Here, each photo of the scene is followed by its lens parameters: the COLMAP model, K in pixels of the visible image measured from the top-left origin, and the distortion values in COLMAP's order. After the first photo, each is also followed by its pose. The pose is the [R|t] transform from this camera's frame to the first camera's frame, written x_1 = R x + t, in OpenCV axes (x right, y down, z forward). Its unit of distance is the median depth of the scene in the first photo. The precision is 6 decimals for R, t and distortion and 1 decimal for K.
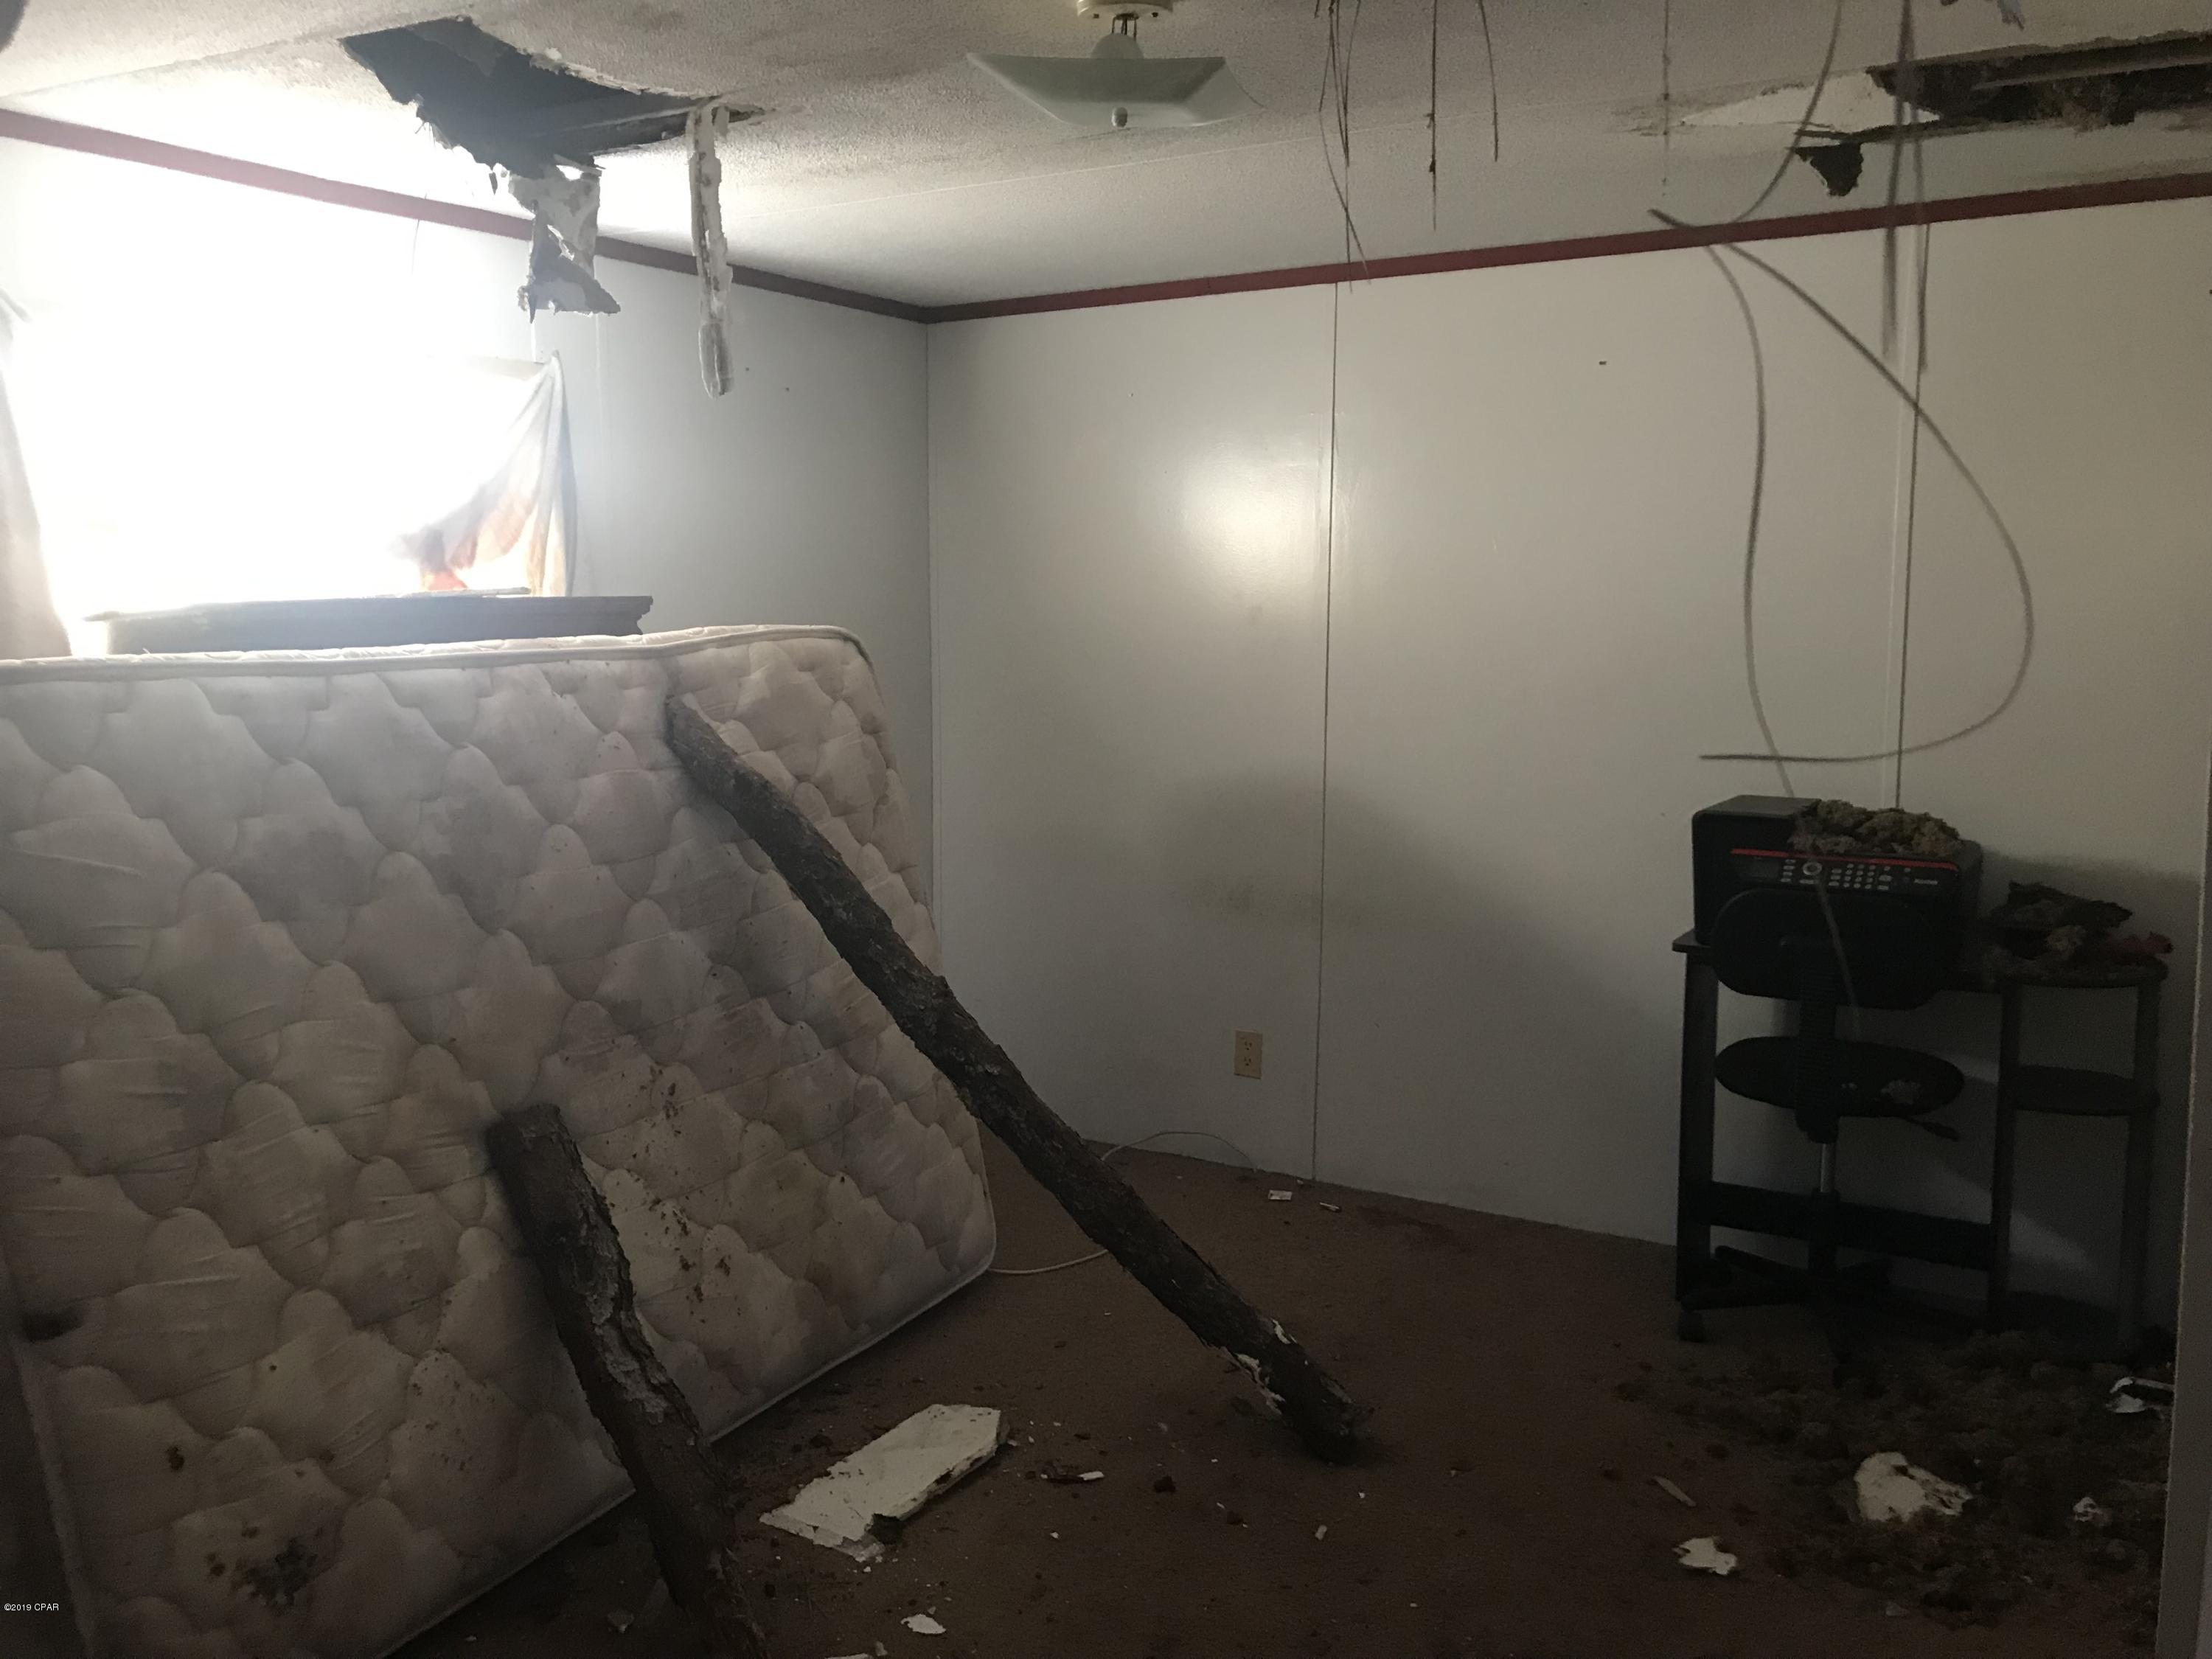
lens RADIAL K [[1822.1, 0, 1094.6], [0, 1822.1, 829.9], [0, 0, 1]] dist [0.049253, -0.054070]
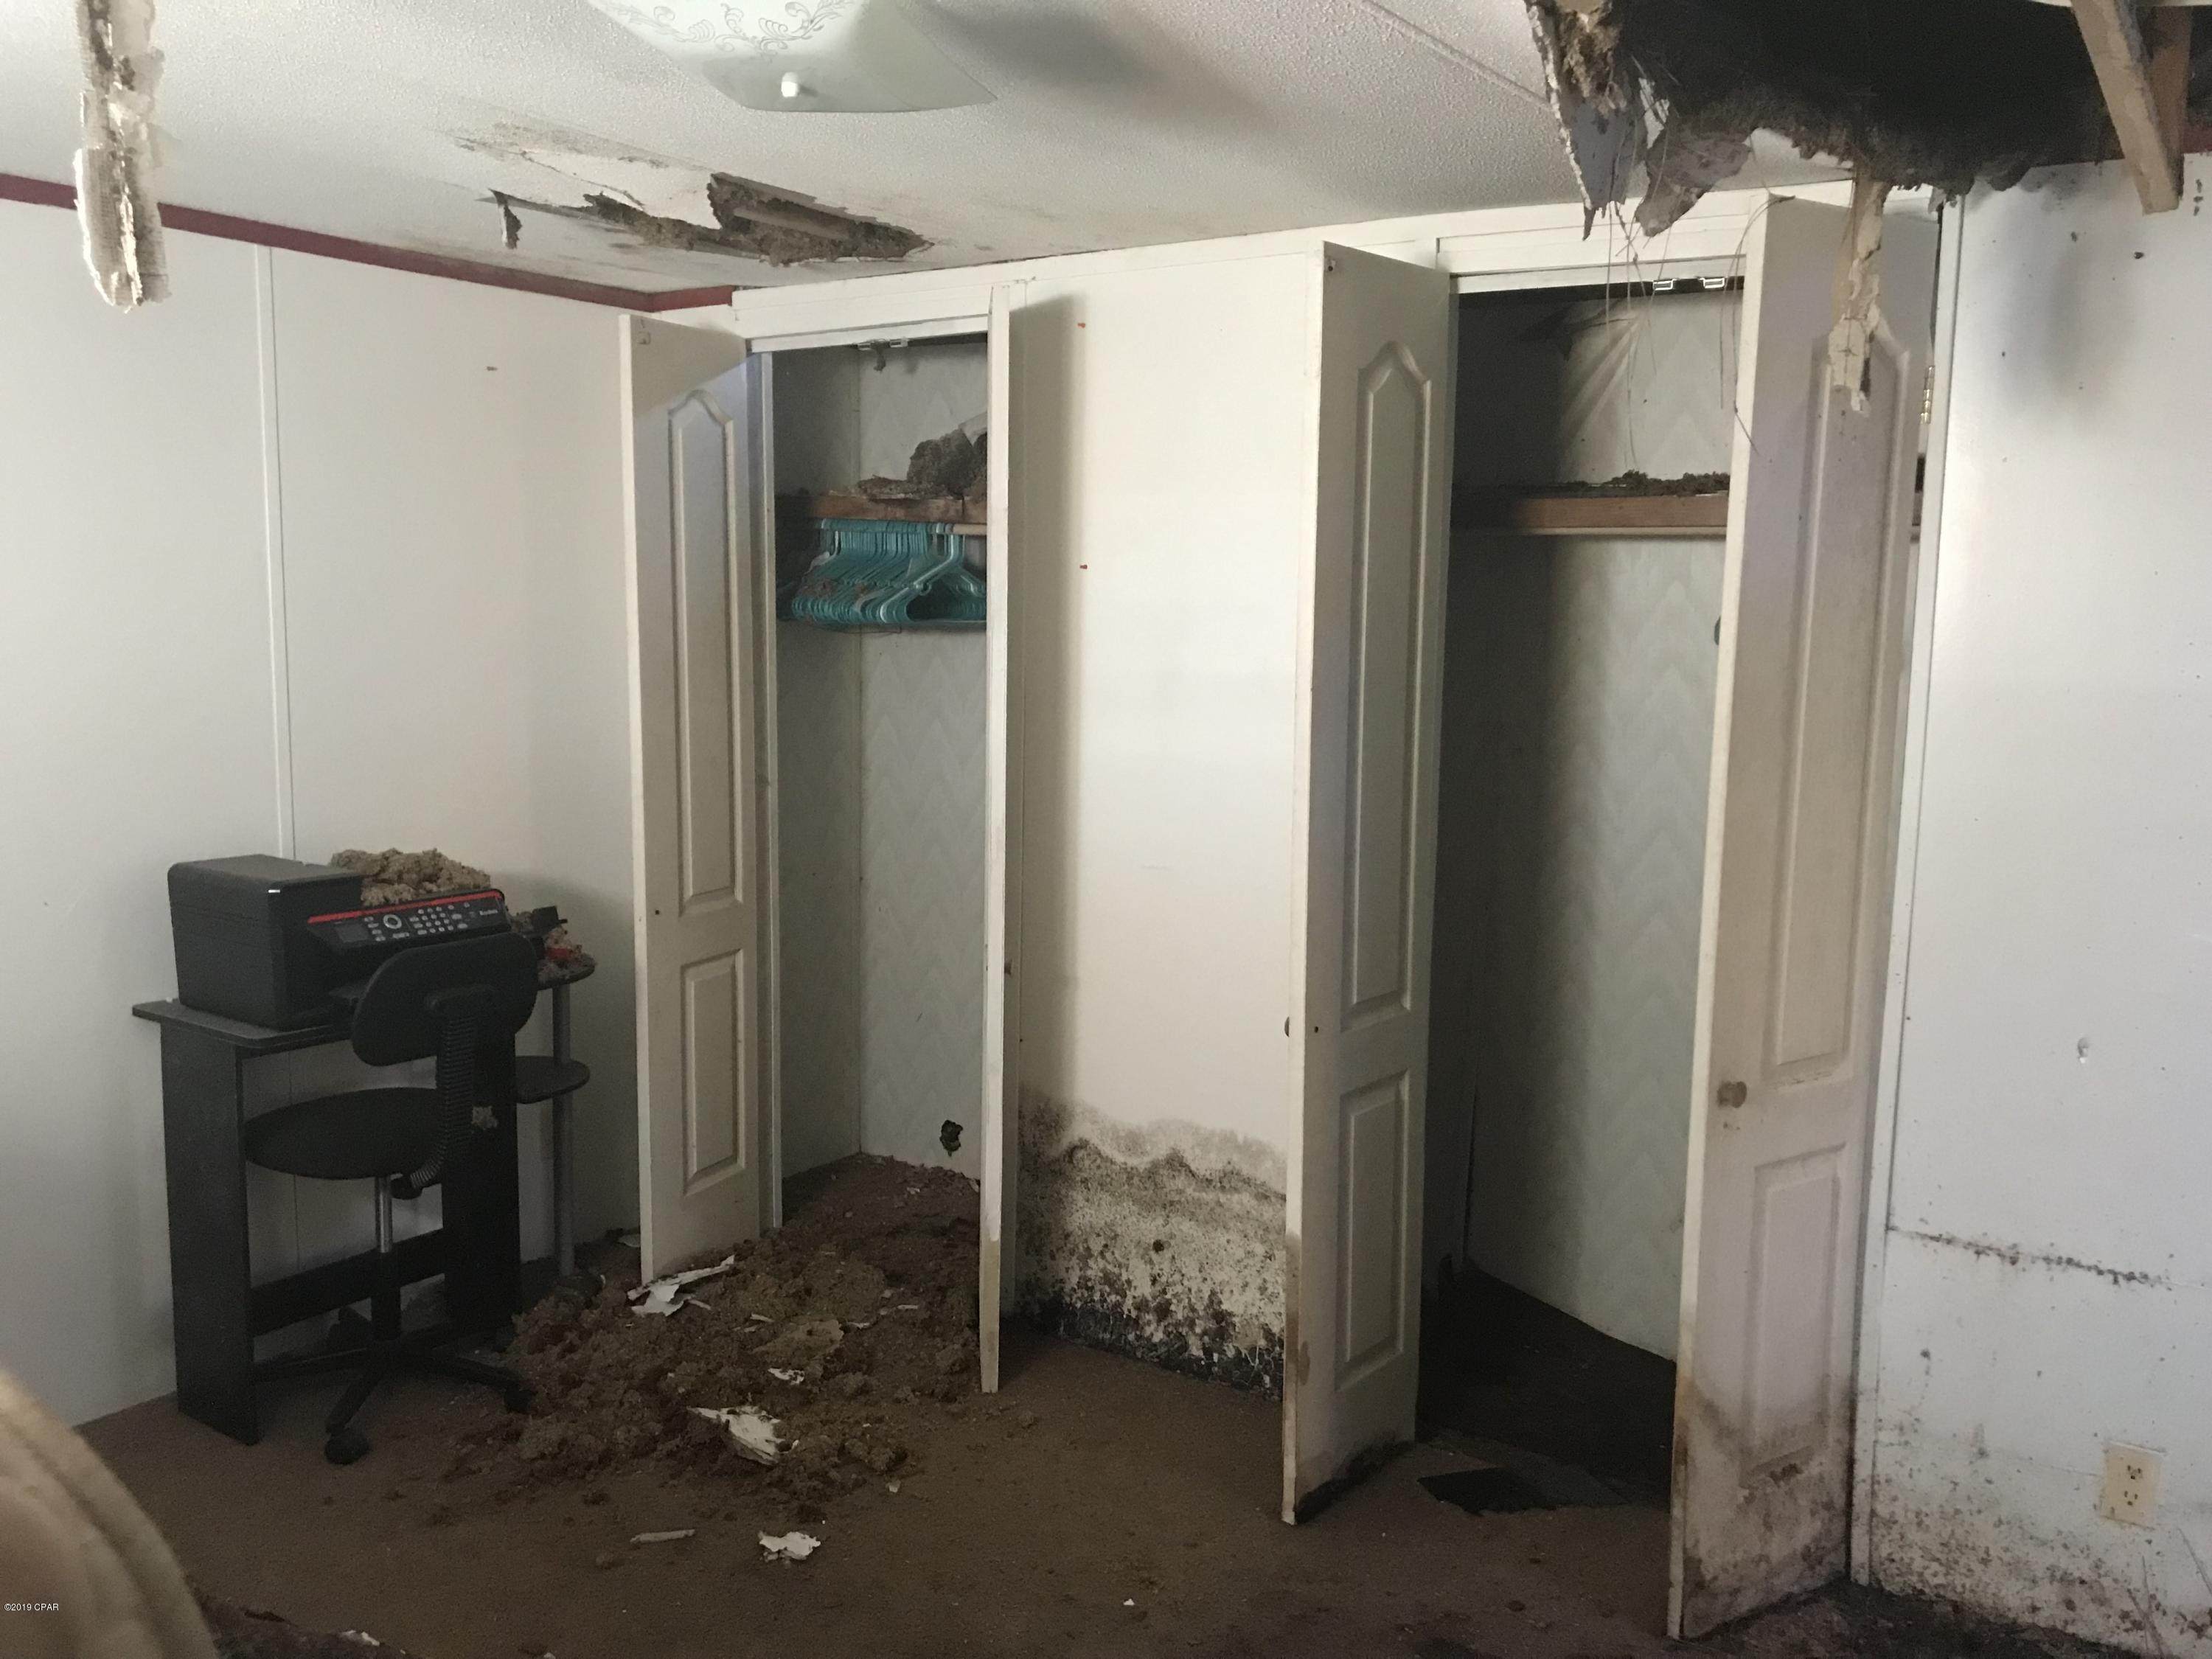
lens RADIAL K [[1822.1, 0, 1106.3], [0, 1822.1, 832.3], [0, 0, 1]] dist [0.049253, -0.054070]
pose [[0.073273, -0.126971, 0.989196, -0.529180], [0.114890, 0.986334, 0.118093, -0.096127], [-0.990672, 0.104996, 0.086859, 0.546759]]
